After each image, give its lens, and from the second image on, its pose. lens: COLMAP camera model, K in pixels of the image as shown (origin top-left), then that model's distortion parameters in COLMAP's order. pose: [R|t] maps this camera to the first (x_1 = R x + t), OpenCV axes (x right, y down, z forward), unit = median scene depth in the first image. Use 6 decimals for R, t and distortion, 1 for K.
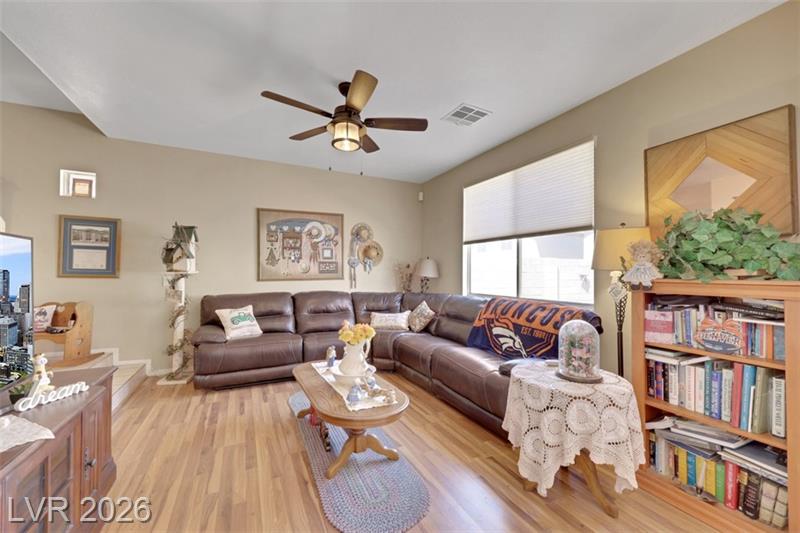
lens RADIAL K [[324.1, 0, 398.0], [0, 324.1, 270.3], [0, 0, 1]] dist [0.000549, 0.000168]
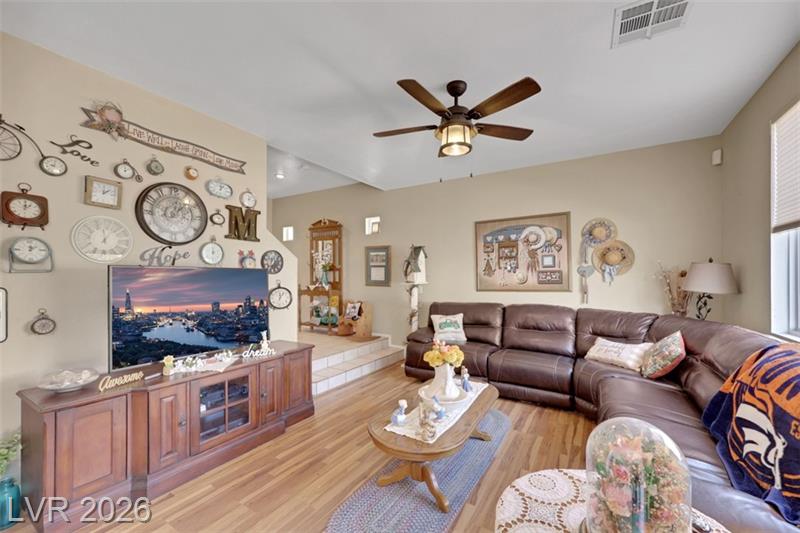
lens RADIAL K [[324.1, 0, 400.7], [0, 324.1, 274.2], [0, 0, 1]] dist [0.000549, 0.000168]
pose [[0.541614, -0.013289, -0.840522, 0.322803], [0.010827, 0.999902, -0.008832, -0.015207], [0.840558, -0.004316, 0.541705, 0.224069]]
